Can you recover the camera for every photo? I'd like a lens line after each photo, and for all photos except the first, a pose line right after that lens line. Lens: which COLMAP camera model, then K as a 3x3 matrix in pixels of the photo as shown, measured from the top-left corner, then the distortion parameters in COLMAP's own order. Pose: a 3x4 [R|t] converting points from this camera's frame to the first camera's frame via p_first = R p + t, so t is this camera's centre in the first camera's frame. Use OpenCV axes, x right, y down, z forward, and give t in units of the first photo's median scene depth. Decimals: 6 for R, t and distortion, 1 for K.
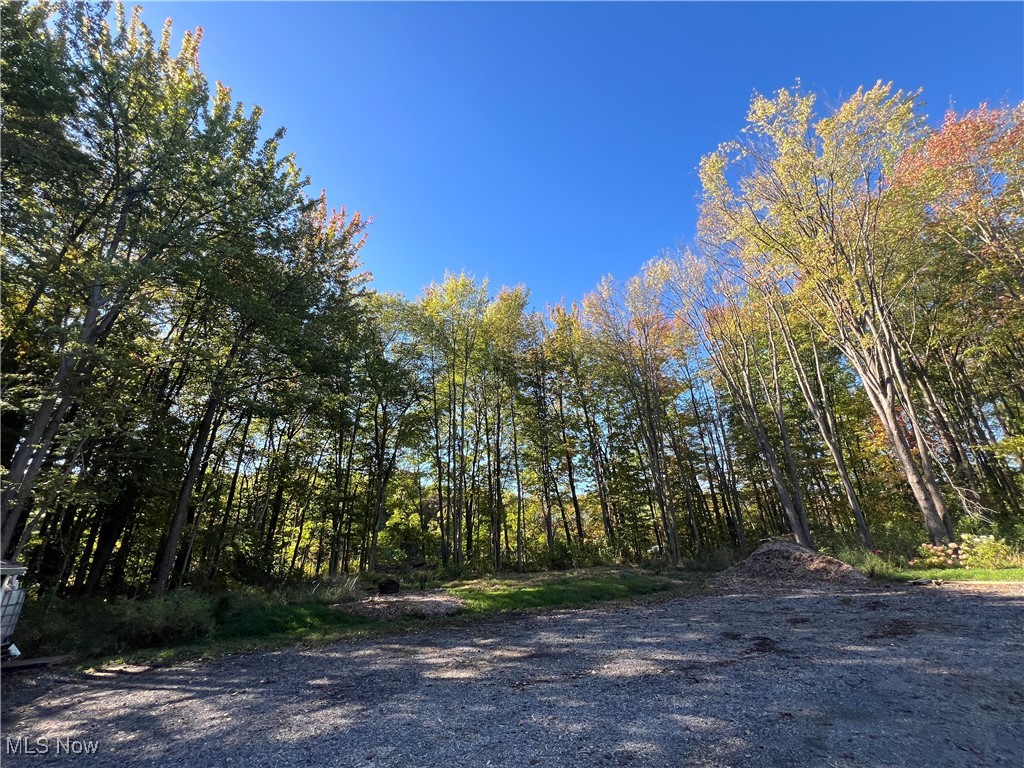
lens RADIAL K [[409.1, 0, 510.2], [0, 409.1, 386.0], [0, 0, 1]] dist [-0.003581, 0.001118]
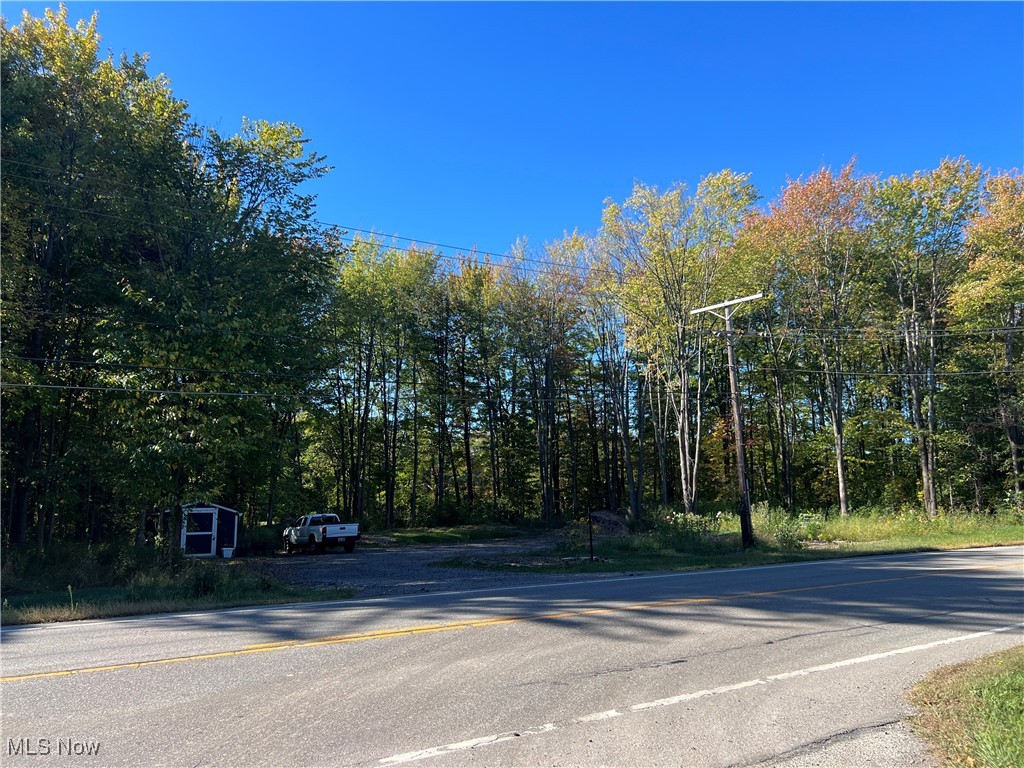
lens RADIAL K [[767.9, 0, 501.4], [0, 767.9, 396.7], [0, 0, 1]] dist [0.058820, -0.067249]
pose [[0.981789, 0.055528, 0.181679, -0.163718], [-0.097660, 0.967813, 0.231951, -0.474144], [-0.162951, -0.245469, 0.955611, -1.139617]]
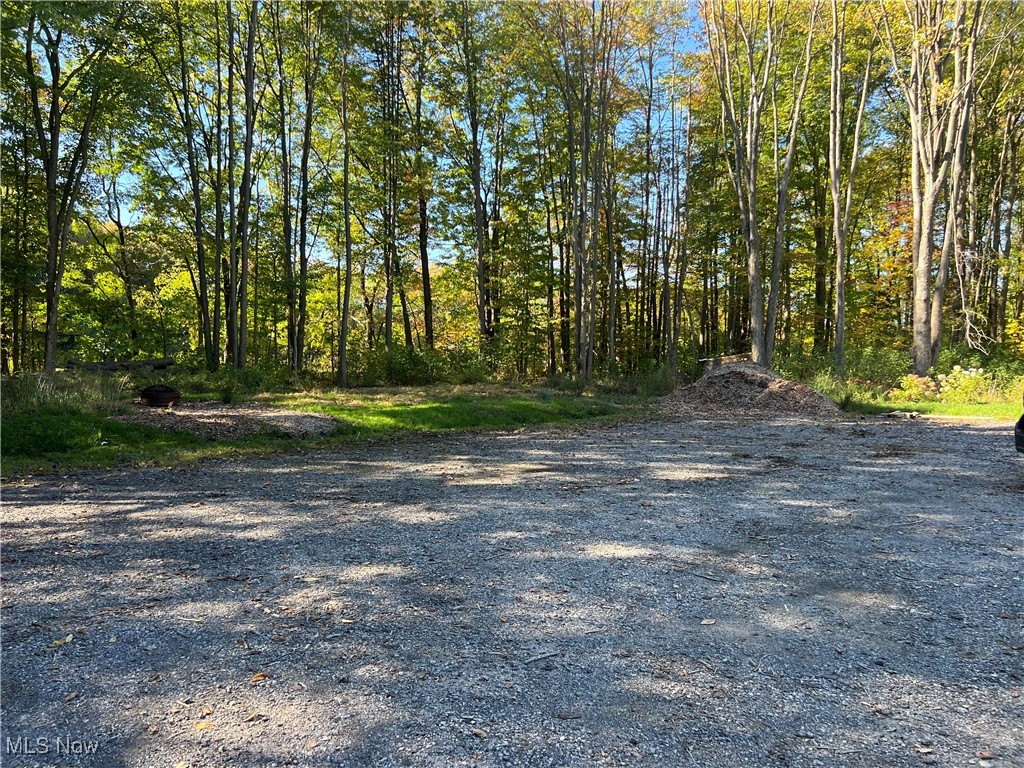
lens RADIAL K [[767.9, 0, 519.4], [0, 767.9, 388.9], [0, 0, 1]] dist [0.058820, -0.067249]
pose [[0.937951, 0.044128, 0.343948, -0.141919], [-0.179719, 0.910125, 0.373327, -0.012240], [-0.296562, -0.411977, 0.861584, -0.063925]]
